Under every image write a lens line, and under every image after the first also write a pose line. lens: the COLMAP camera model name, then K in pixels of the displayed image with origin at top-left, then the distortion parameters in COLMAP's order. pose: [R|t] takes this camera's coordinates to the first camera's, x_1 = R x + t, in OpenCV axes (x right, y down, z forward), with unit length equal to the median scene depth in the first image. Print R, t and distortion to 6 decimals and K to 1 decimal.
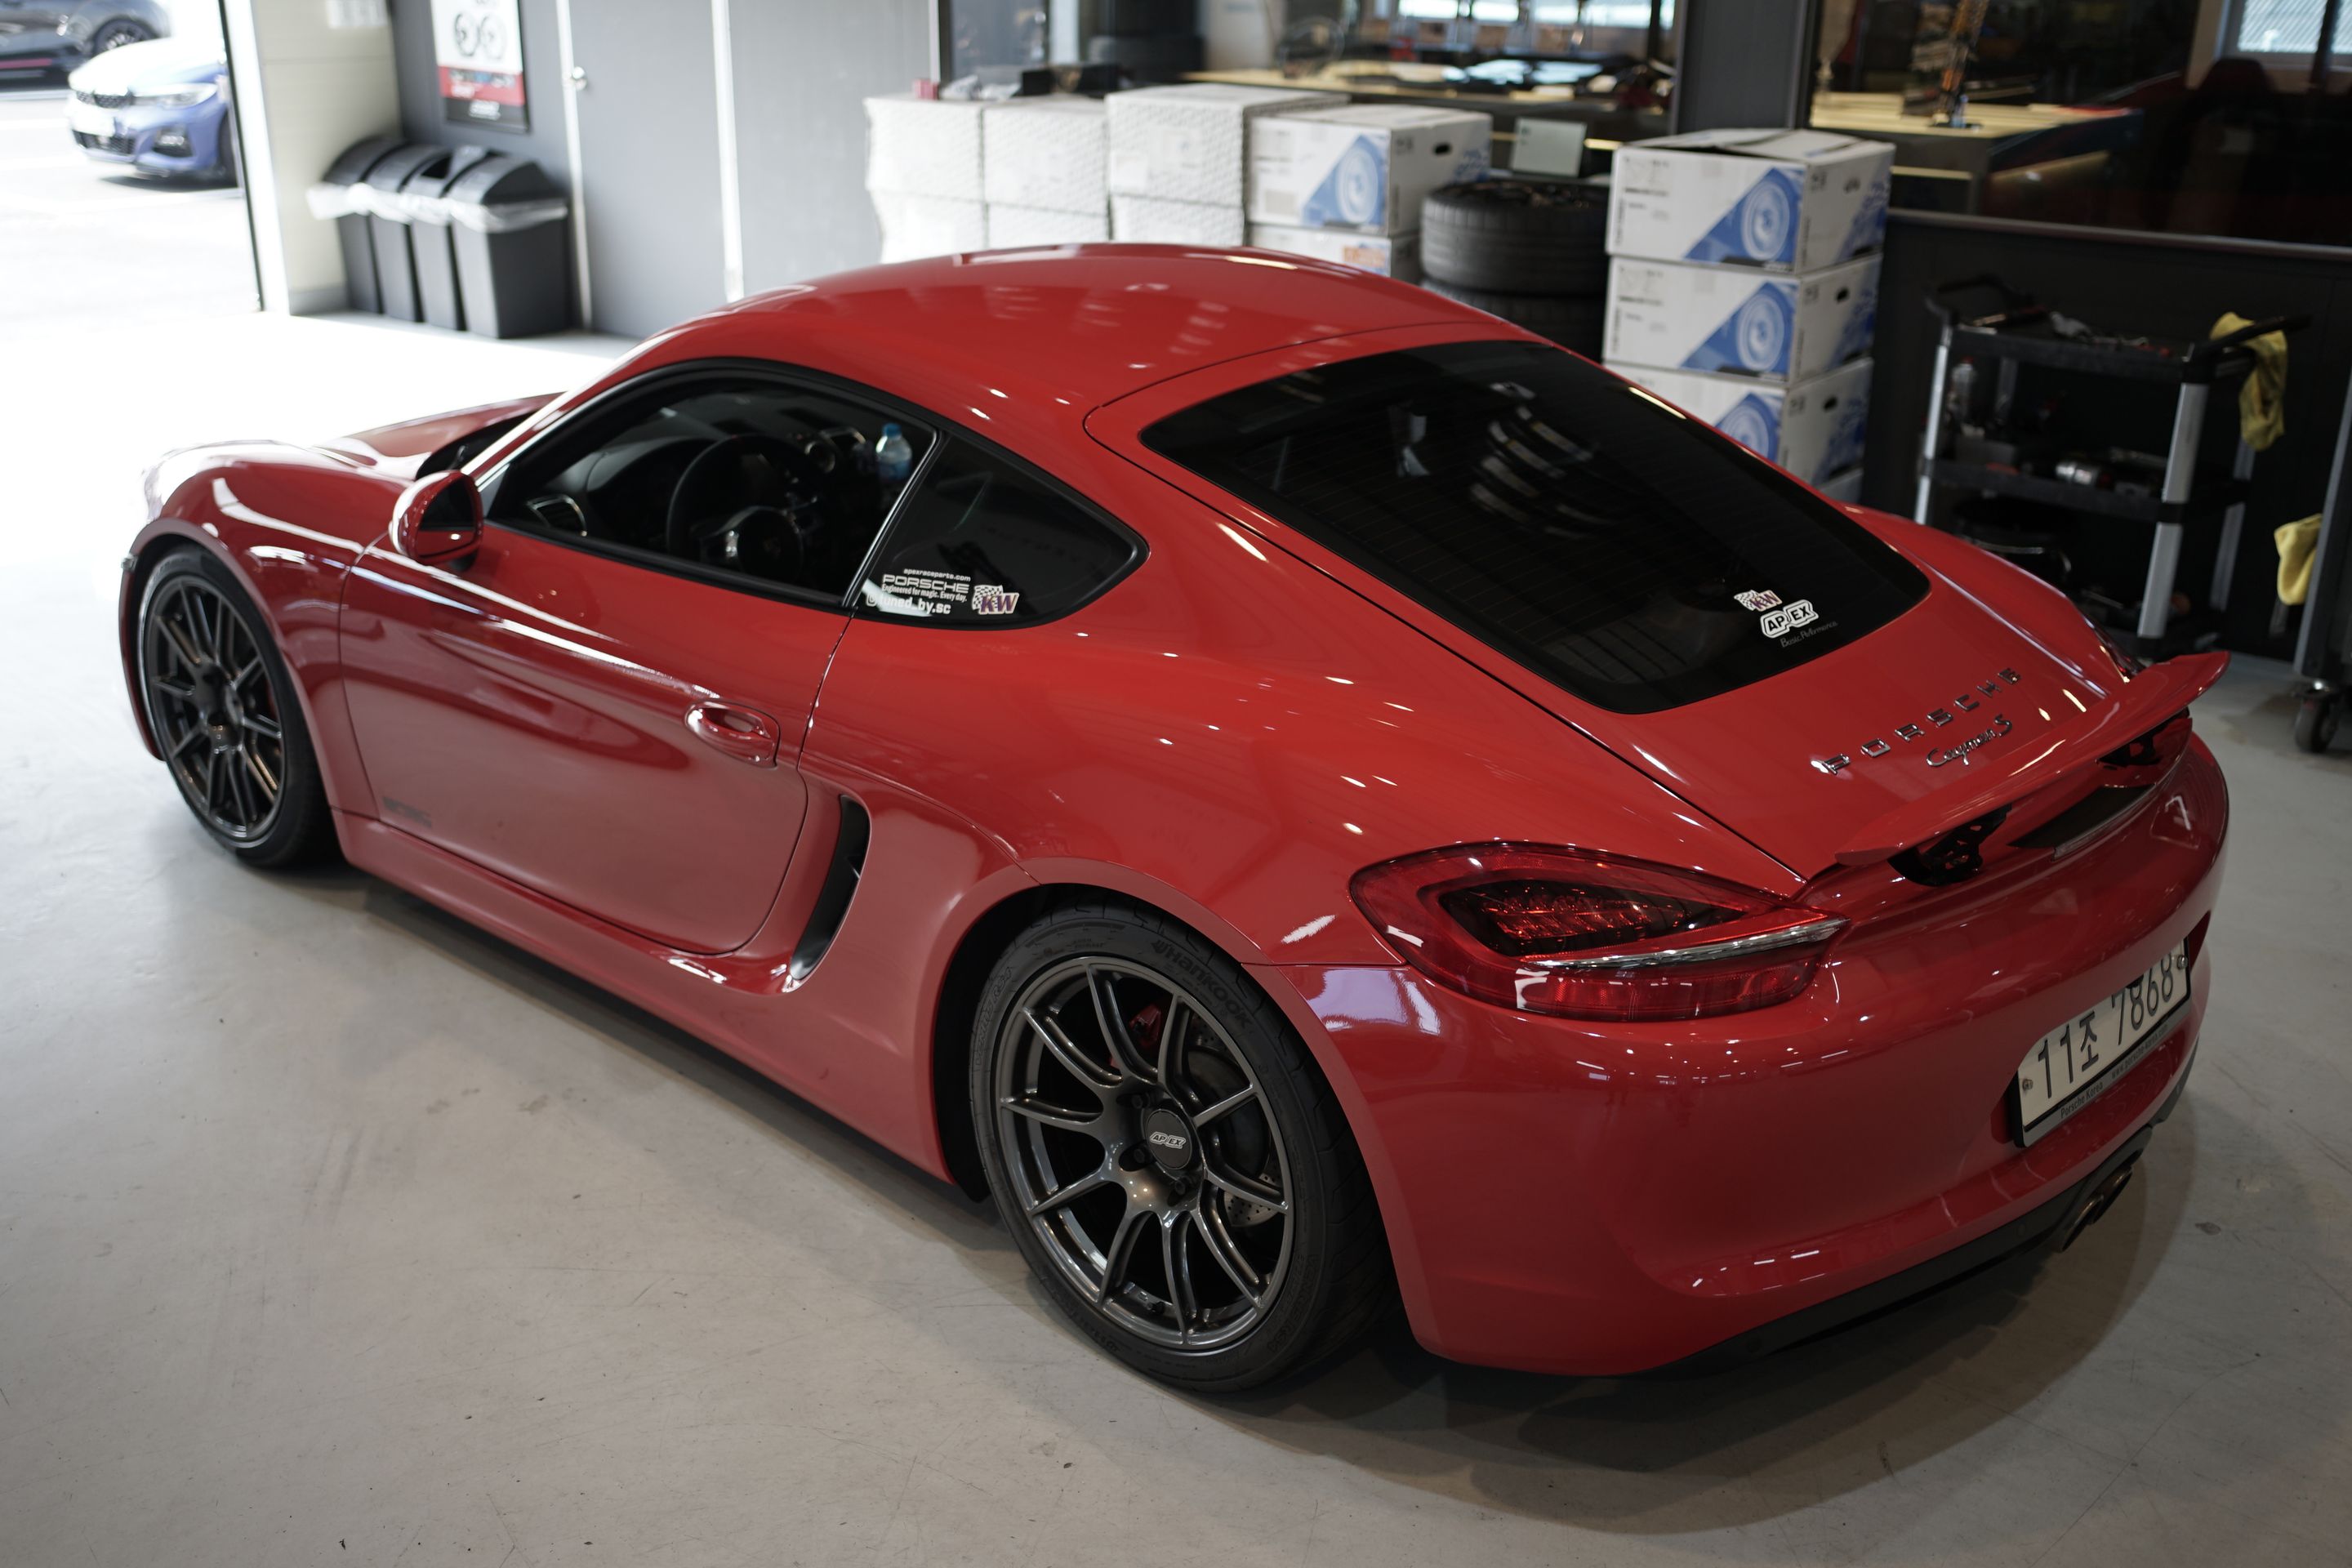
lens RADIAL K [[2383.0, 0, 1165.9], [0, 2383.0, 781.5], [0, 0, 1]] dist [-0.021831, 0.142847]
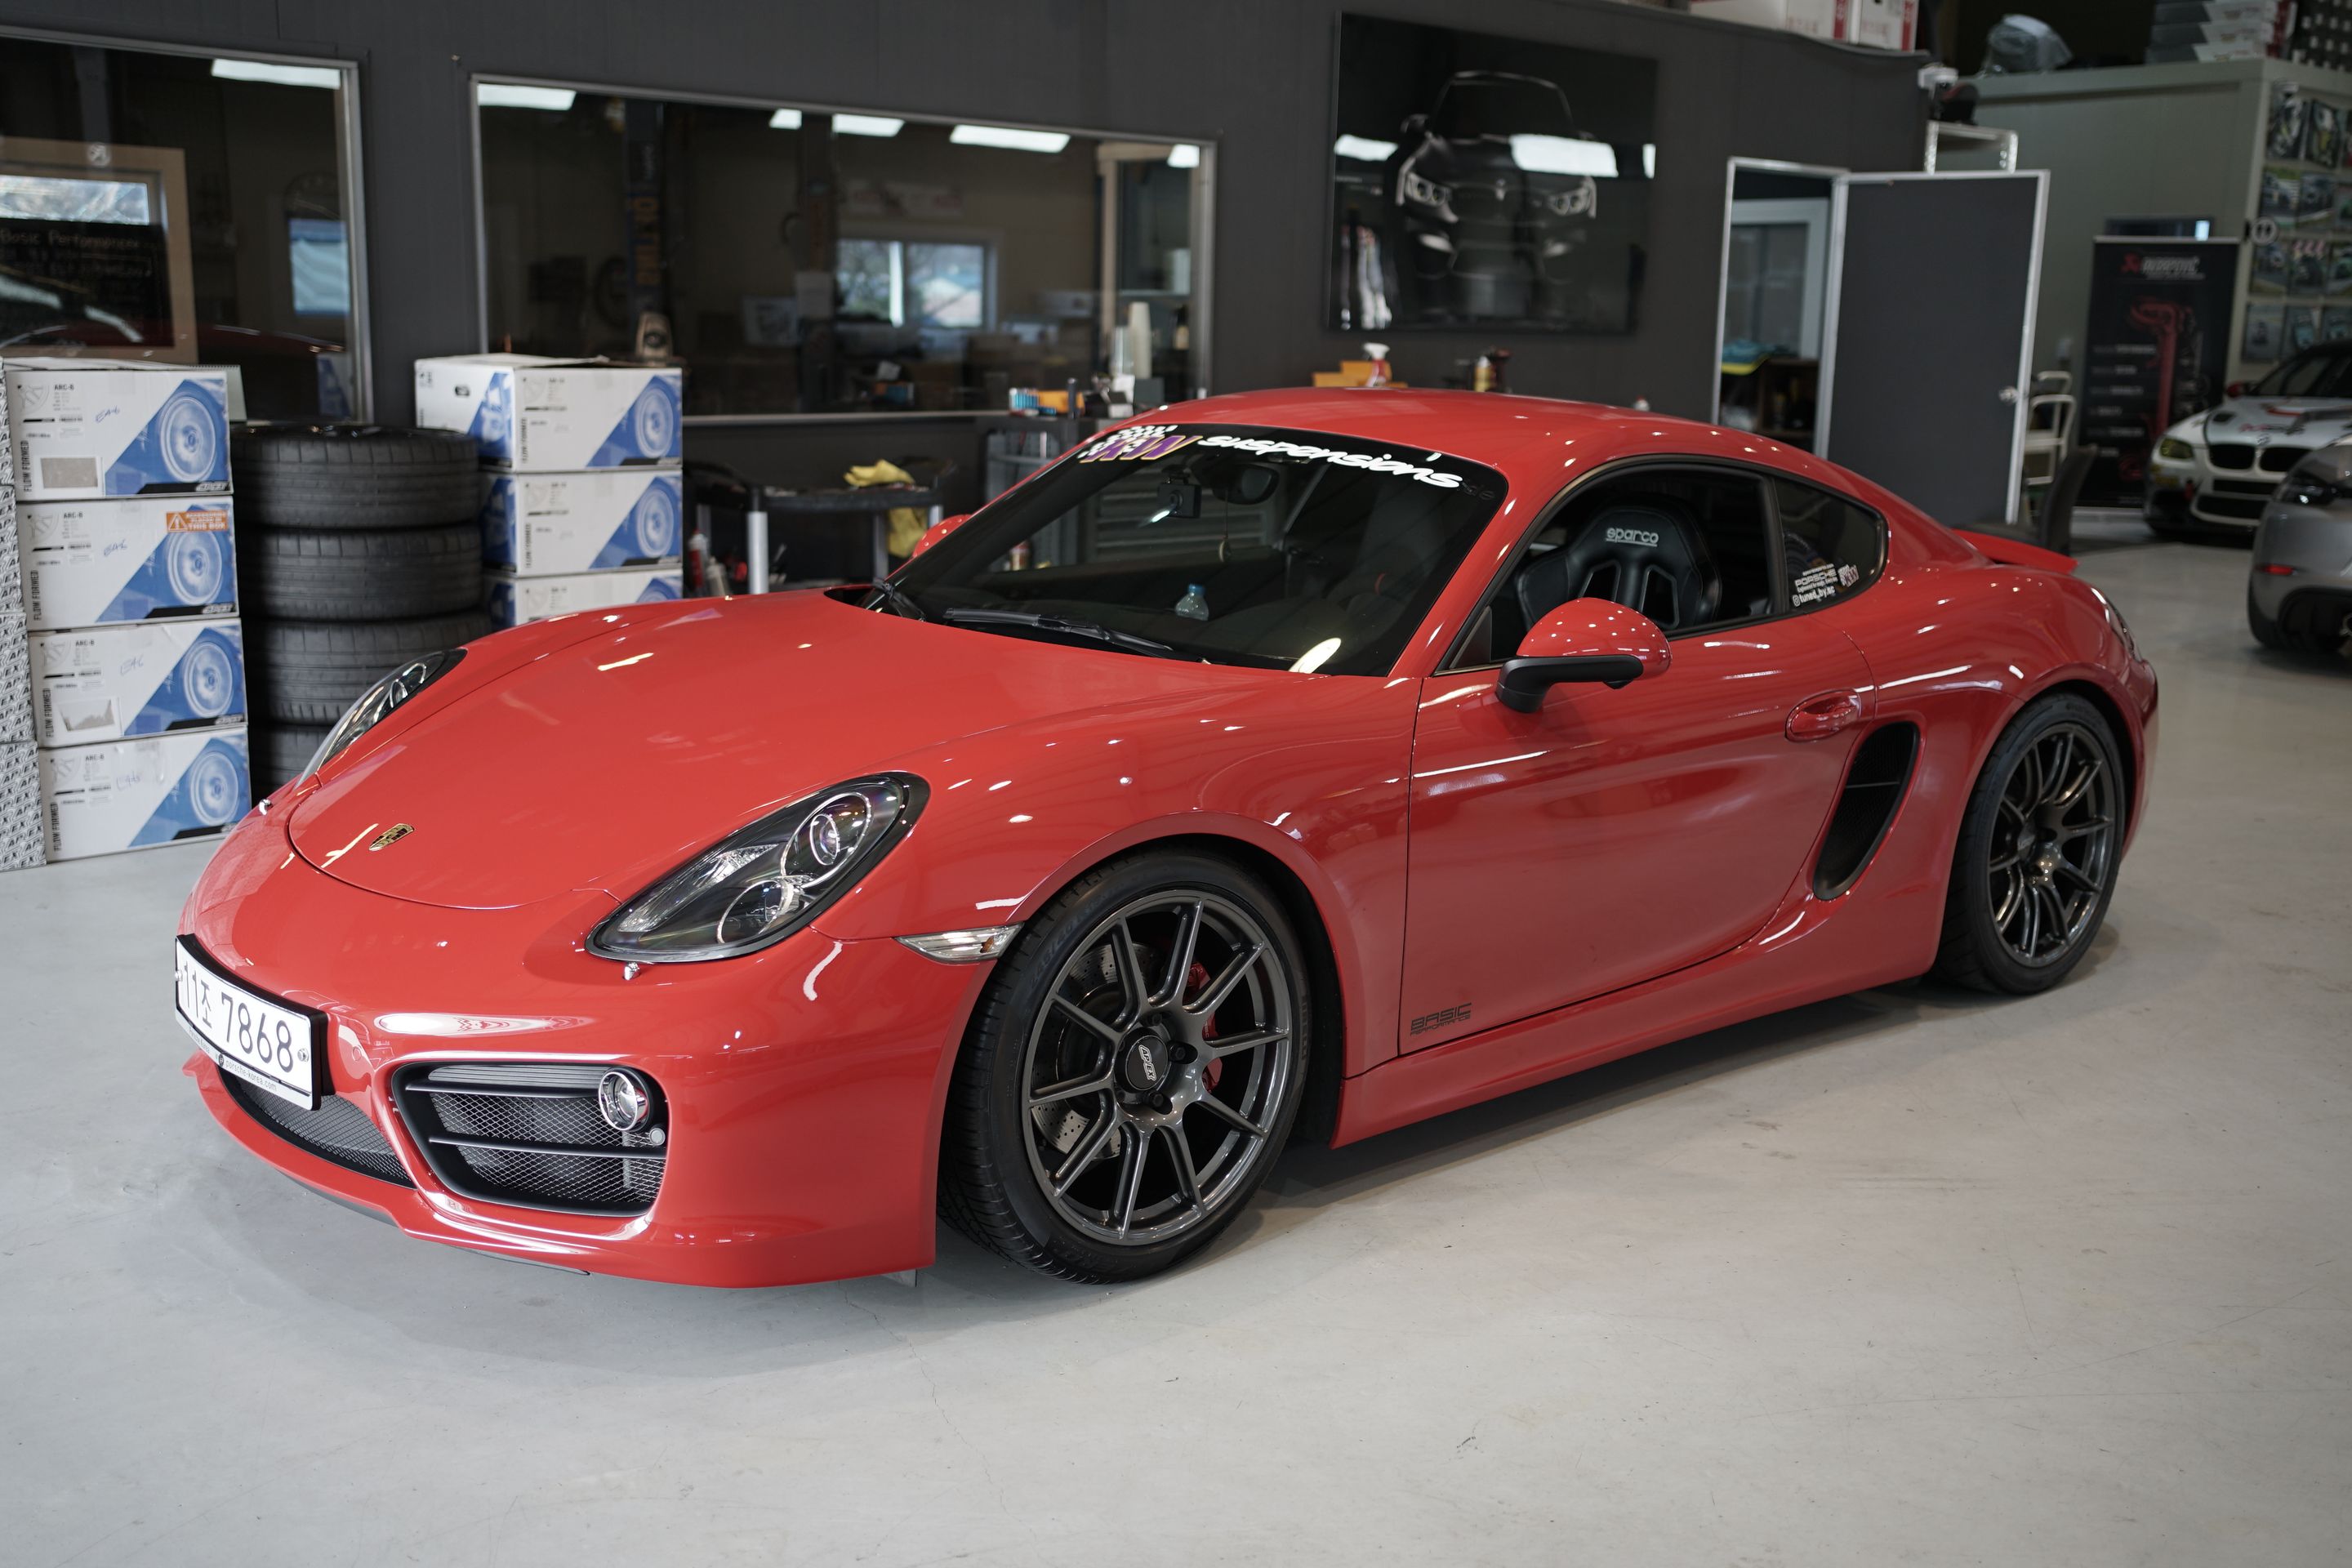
lens RADIAL K [[2383.0, 0, 1165.9], [0, 2383.0, 781.5], [0, 0, 1]] dist [-0.021831, 0.142847]
pose [[0.101517, -0.201234, 0.974268, -0.825570], [0.330392, 0.930562, 0.157781, -0.172632], [-0.938368, 0.305873, 0.160954, 0.635213]]
